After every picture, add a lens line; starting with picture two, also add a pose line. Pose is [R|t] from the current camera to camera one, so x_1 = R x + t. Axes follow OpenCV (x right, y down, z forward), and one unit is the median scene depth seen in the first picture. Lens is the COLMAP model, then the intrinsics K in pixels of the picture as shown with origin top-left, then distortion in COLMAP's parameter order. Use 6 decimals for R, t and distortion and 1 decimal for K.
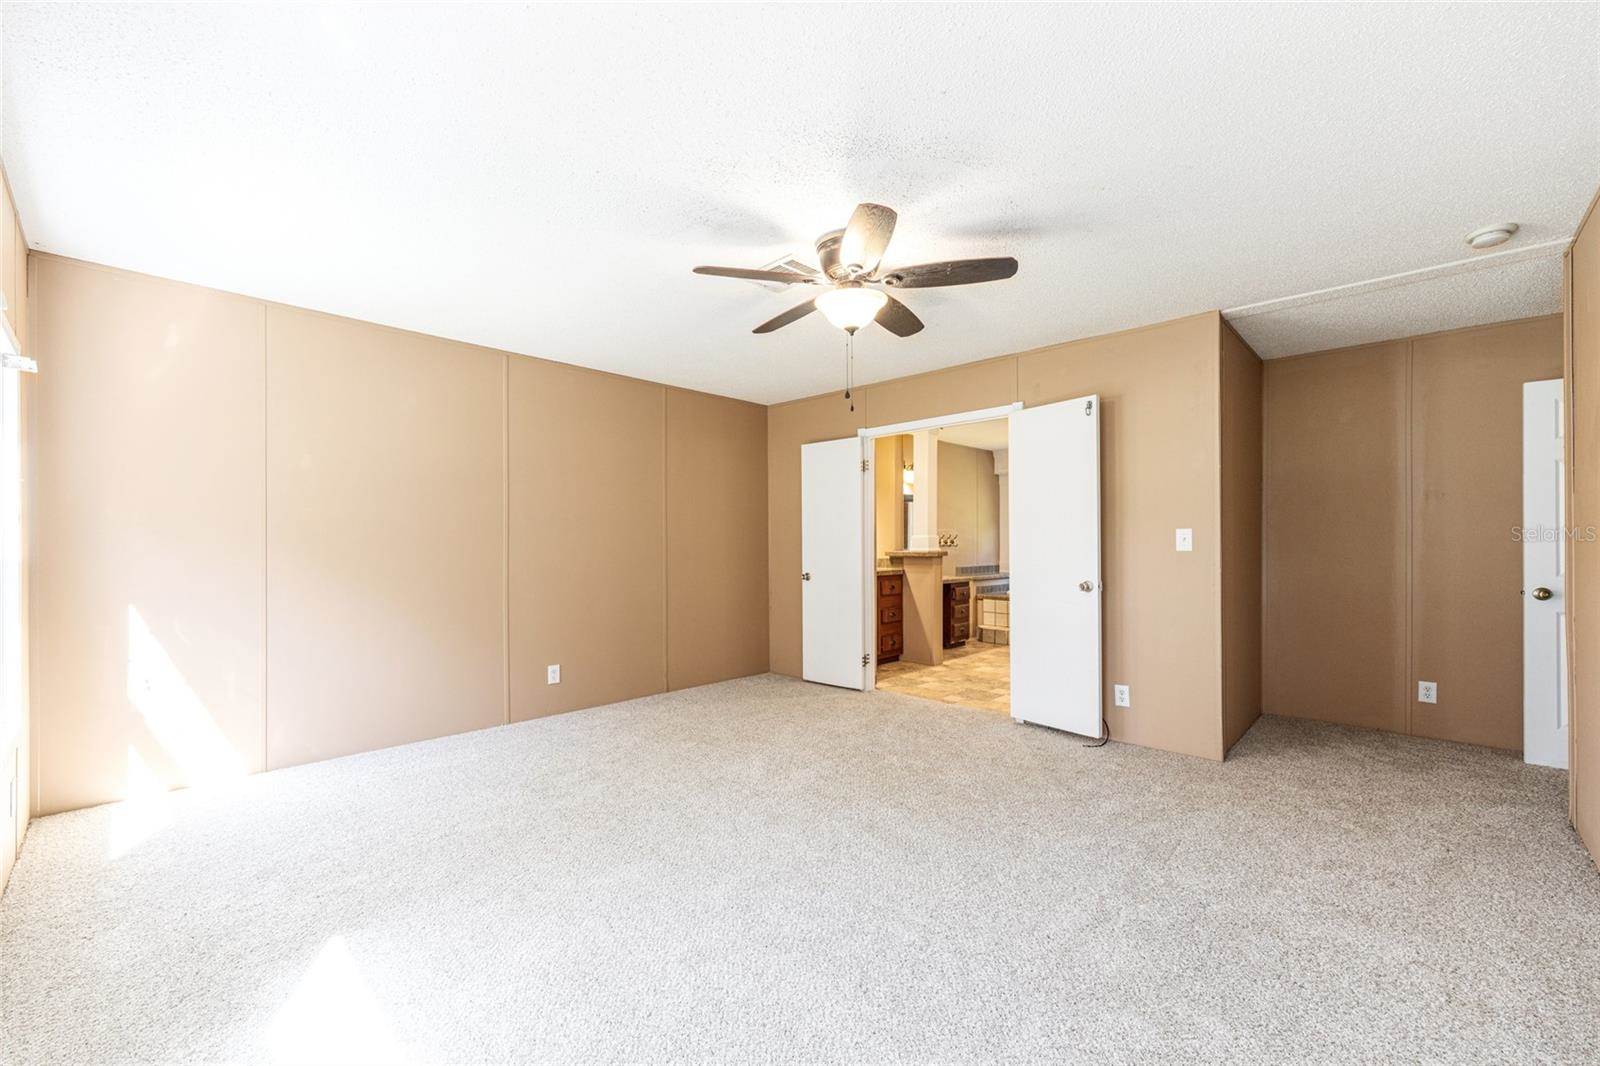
lens RADIAL K [[641.2, 0, 799.9], [0, 641.2, 537.9], [0, 0, 1]] dist [0.001612, 0.000443]
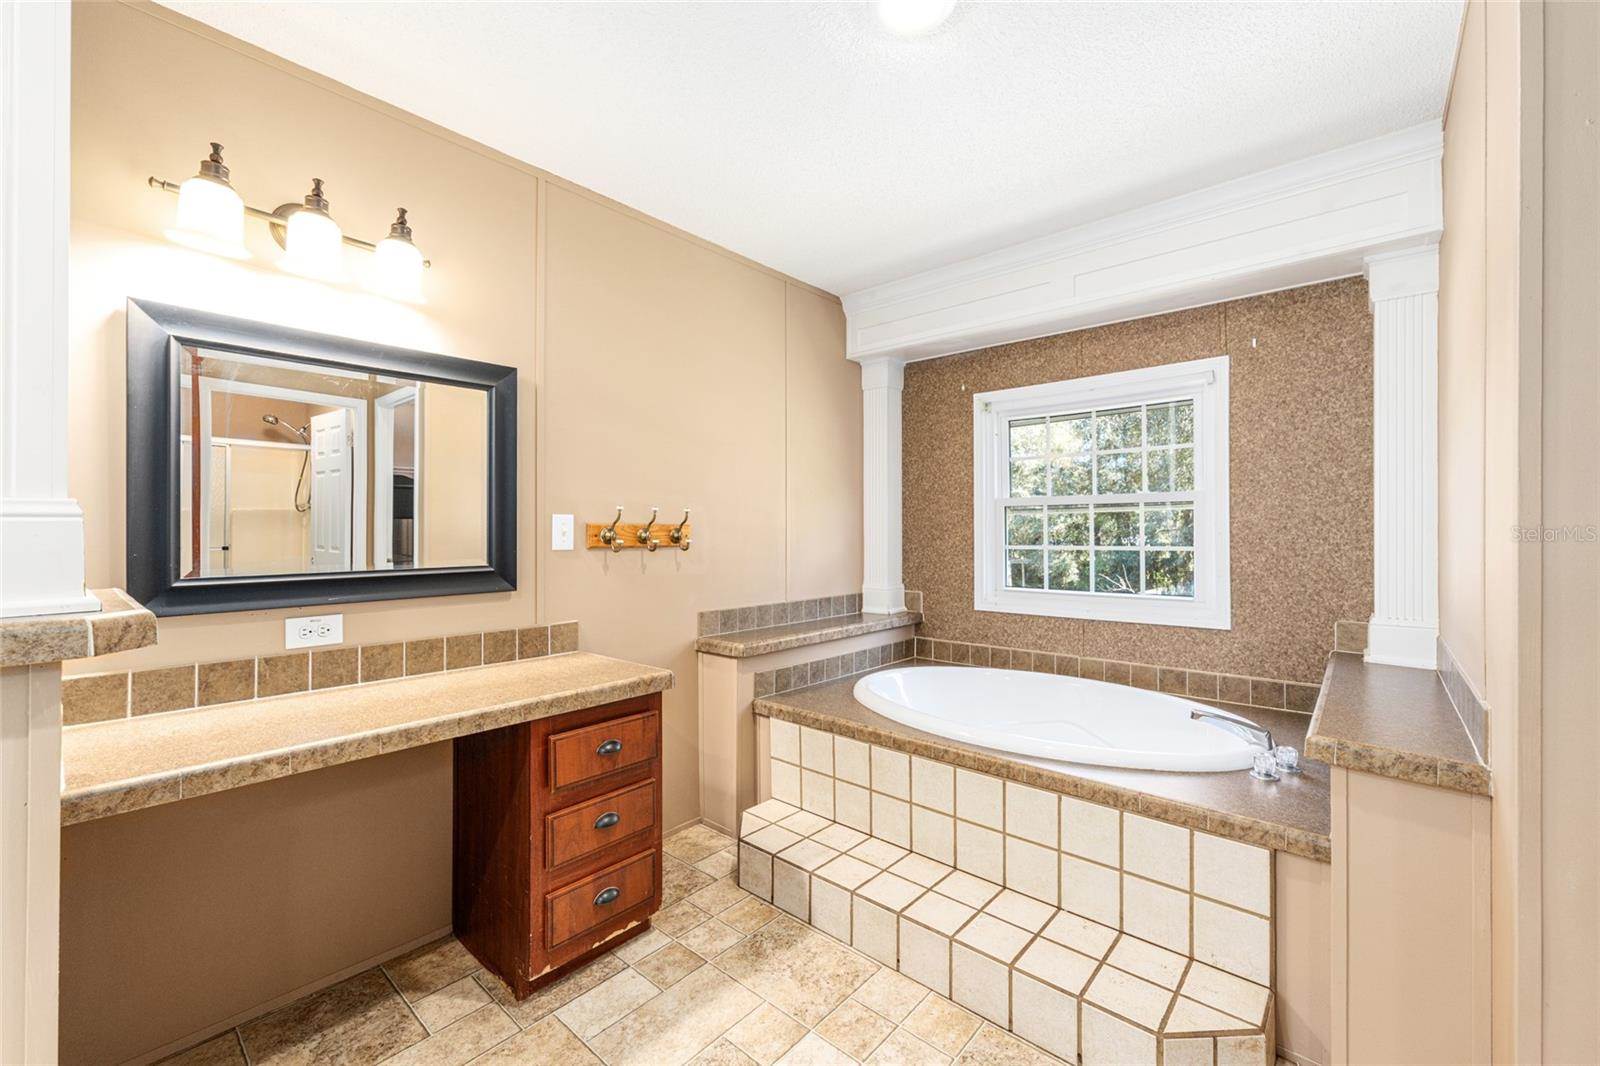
lens RADIAL K [[650.5, 0, 804.7], [0, 650.5, 530.0], [0, 0, 1]] dist [-0.001322, 0.000315]
pose [[0.998360, 0.004309, 0.057080, 0.364911], [-0.004665, 0.999970, 0.006110, 0.001769], [-0.057052, -0.006366, 0.998351, 0.869463]]
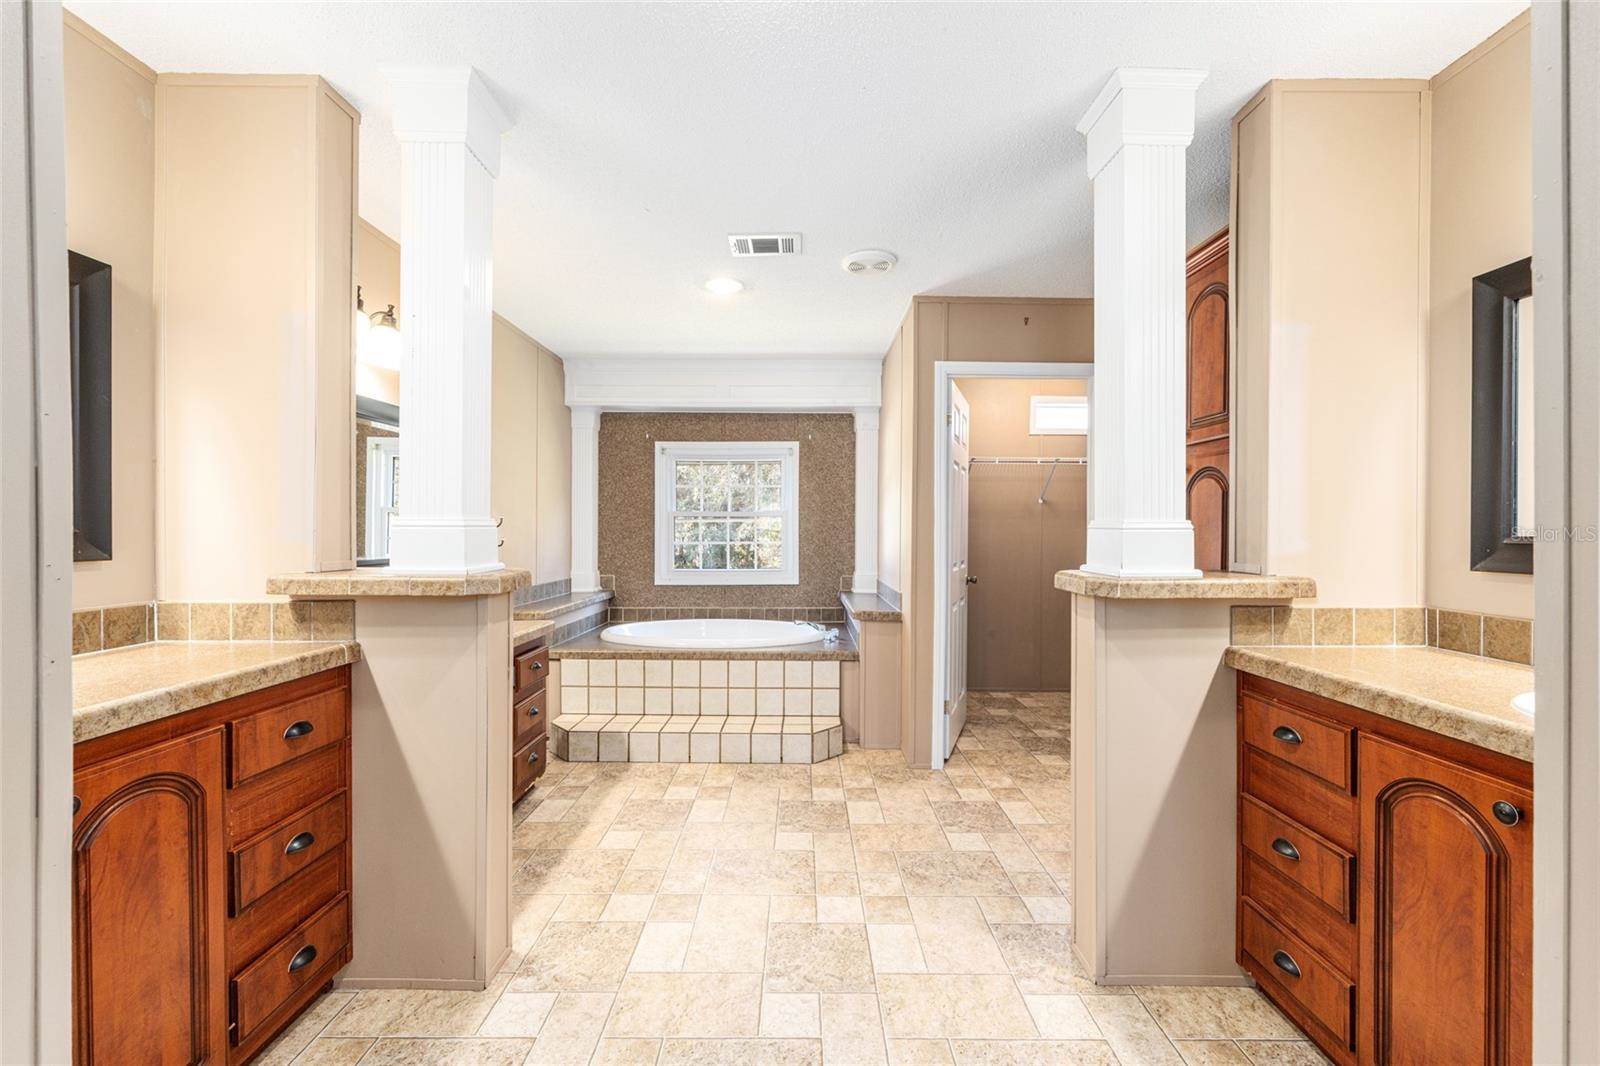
lens RADIAL K [[641.2, 0, 799.9], [0, 641.2, 537.9], [0, 0, 1]] dist [0.001612, 0.000443]
pose [[0.719469, -0.000064, 0.694524, 0.112210], [-0.011271, 0.999867, 0.011767, 0.000554], [-0.694433, -0.016294, 0.719373, 0.699097]]
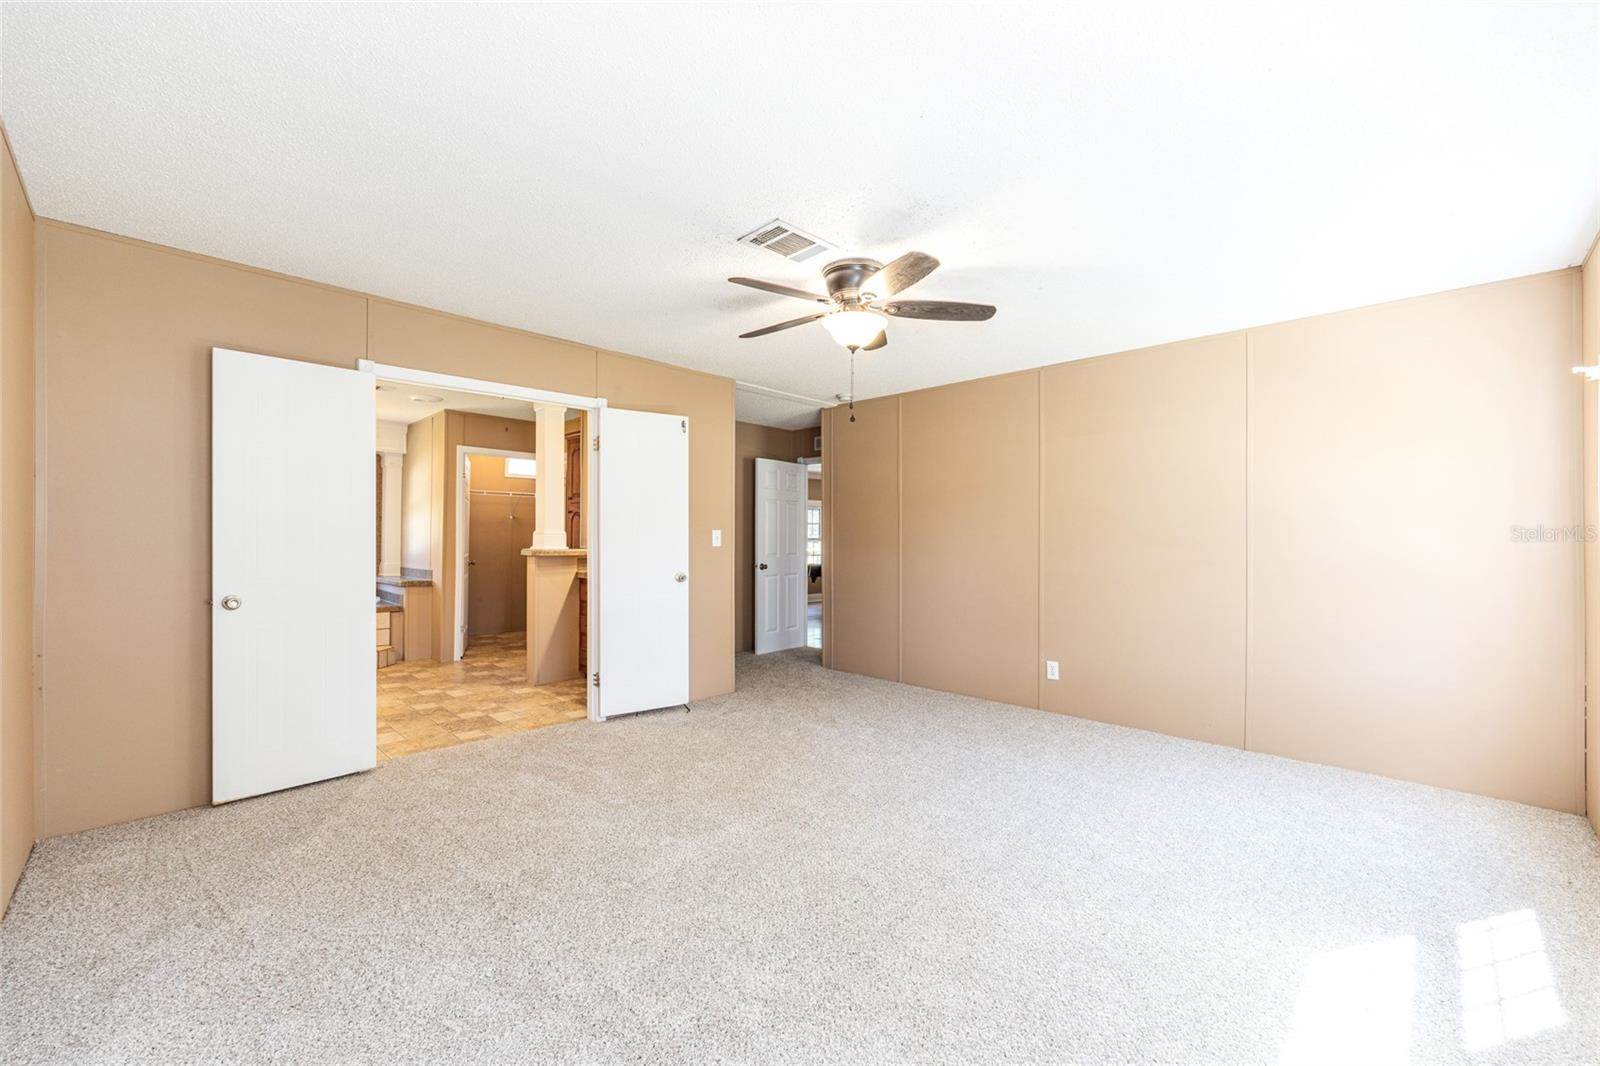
lens RADIAL K [[647.4, 0, 800.0], [0, 647.4, 533.0], [0, 0, 1]] dist [-0.012881, 0.000118]
pose [[0.007982, 0.009991, 0.999918, -0.438888], [-0.010738, 0.999893, -0.009905, 0.002024], [-0.999910, -0.010658, 0.008088, 0.459394]]
